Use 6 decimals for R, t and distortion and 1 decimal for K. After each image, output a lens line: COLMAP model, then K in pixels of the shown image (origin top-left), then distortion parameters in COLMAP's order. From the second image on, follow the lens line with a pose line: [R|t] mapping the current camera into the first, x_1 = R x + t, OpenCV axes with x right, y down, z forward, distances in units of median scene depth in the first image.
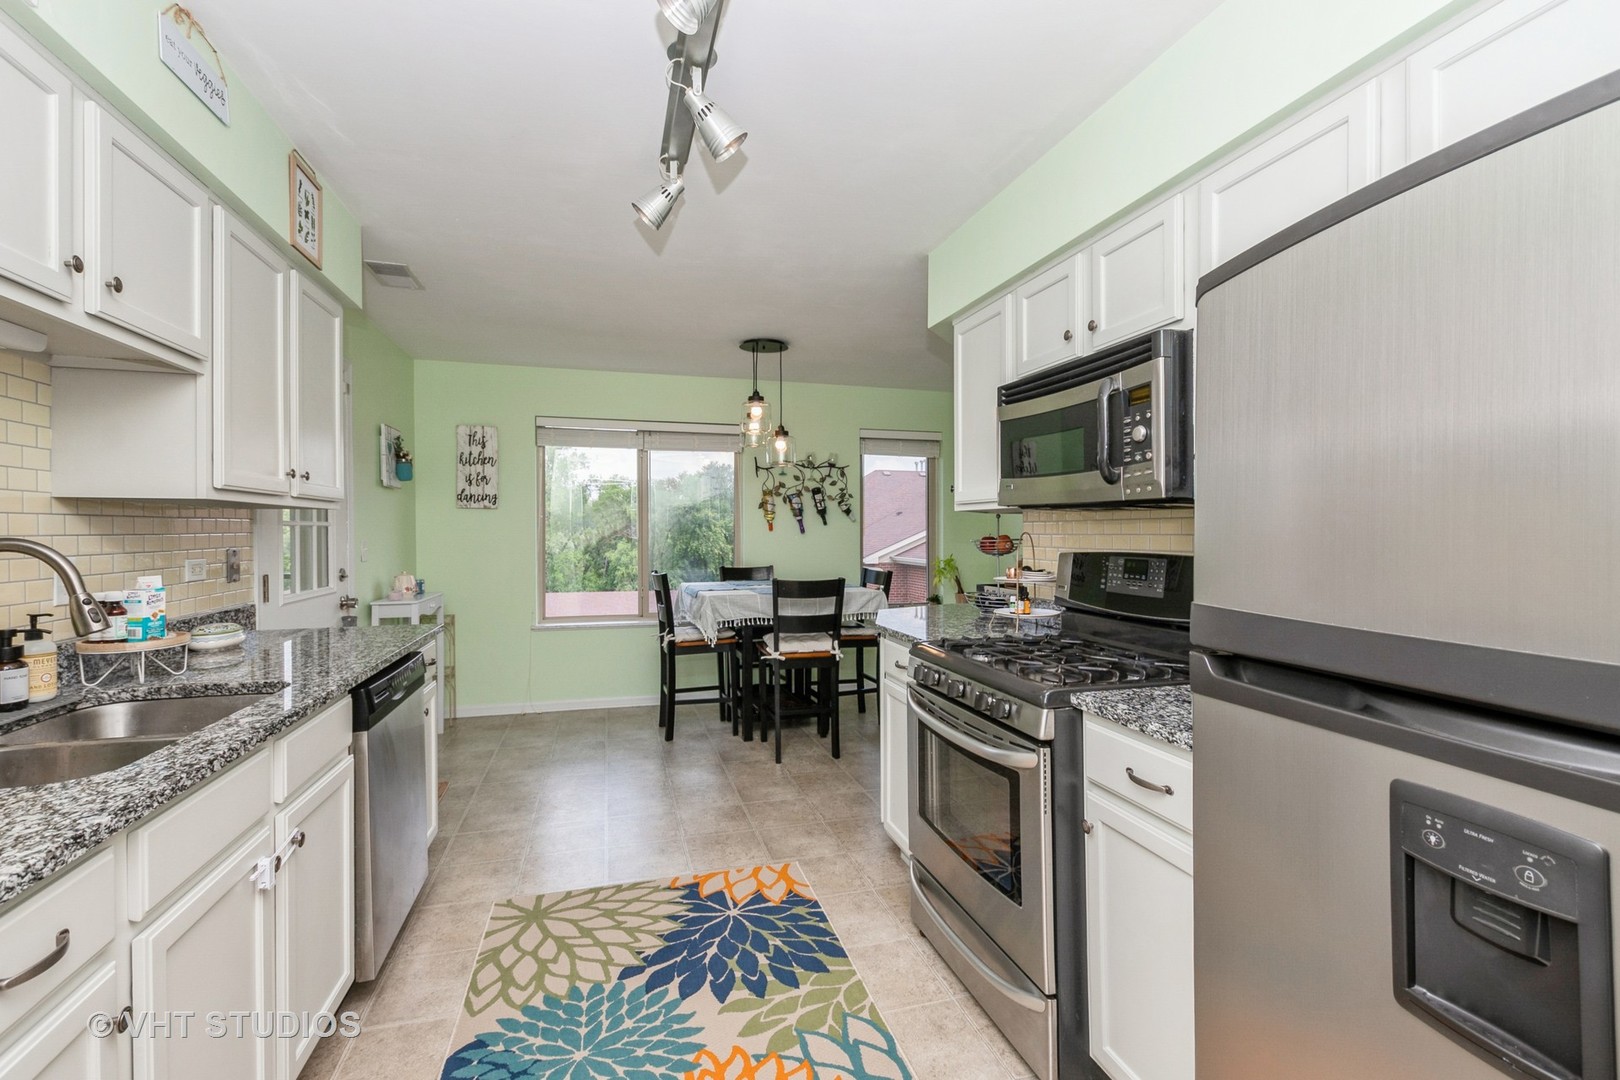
lens RADIAL K [[704.4, 0, 830.5], [0, 704.4, 545.7], [0, 0, 1]] dist [-0.000483, -0.000715]
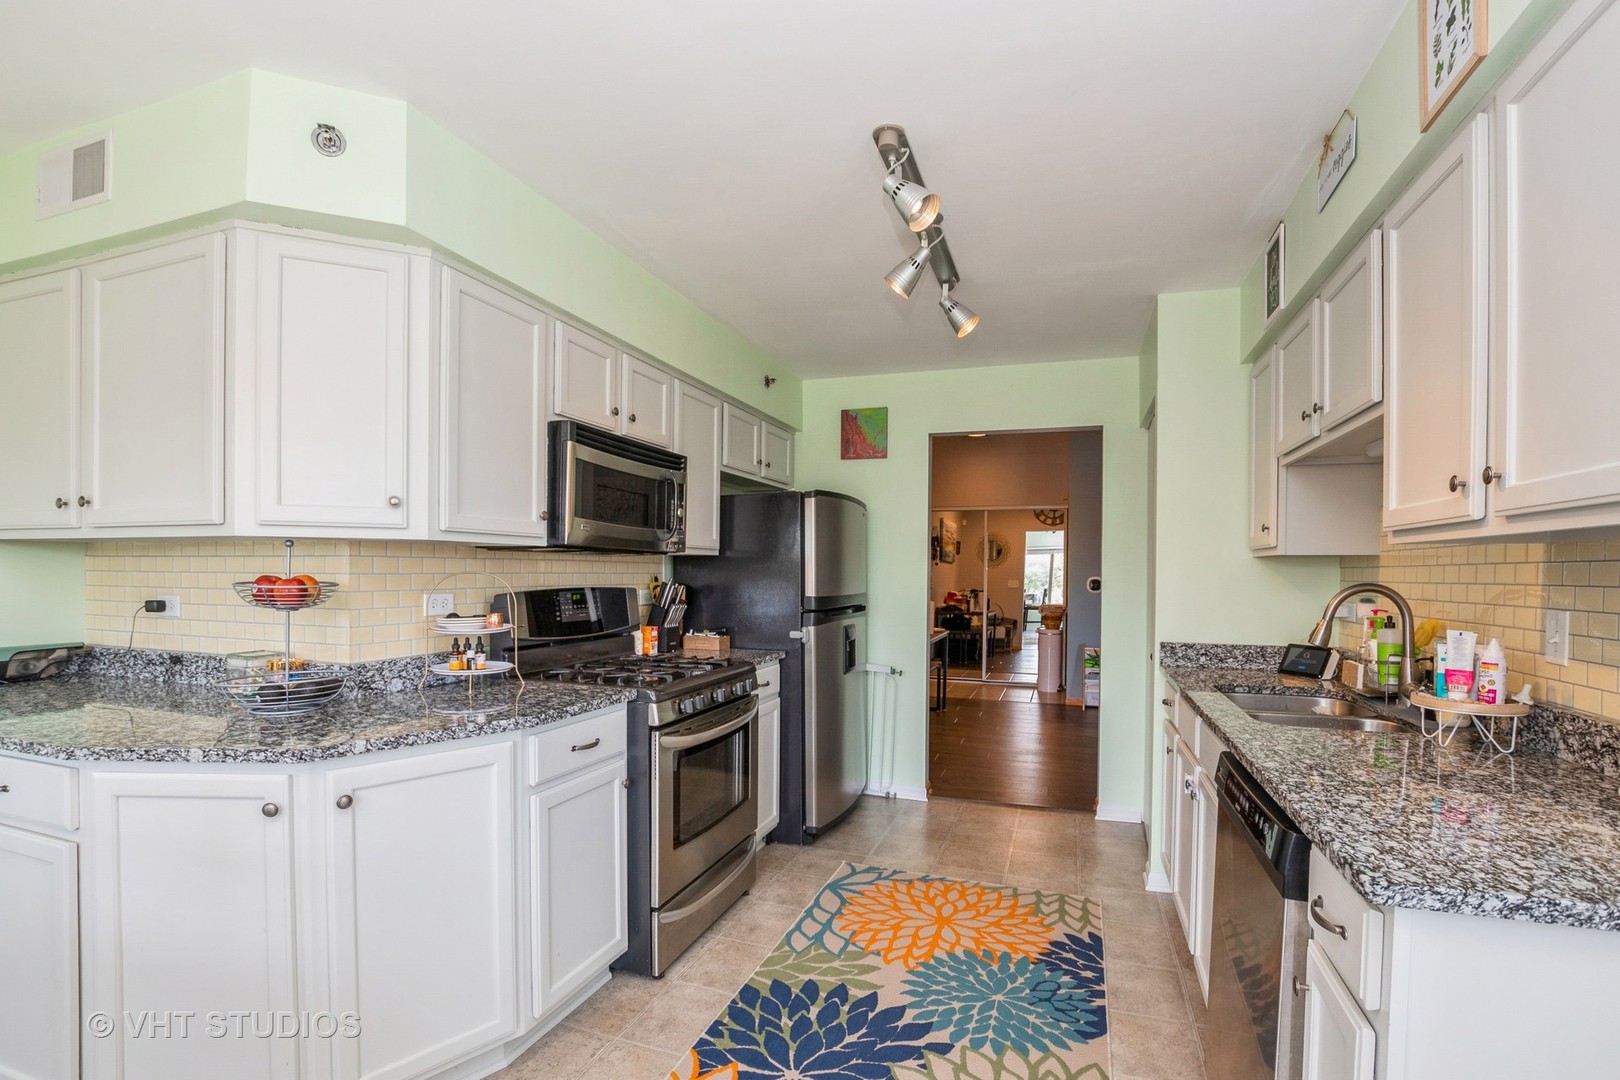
lens RADIAL K [[739.4, 0, 816.3], [0, 739.4, 582.5], [0, 0, 1]] dist [-0.026076, 0.000620]
pose [[-0.801776, -0.020311, 0.597279, -0.747889], [-0.000361, 0.999439, 0.033502, -0.046556], [-0.597624, 0.026645, -0.801334, 1.932415]]
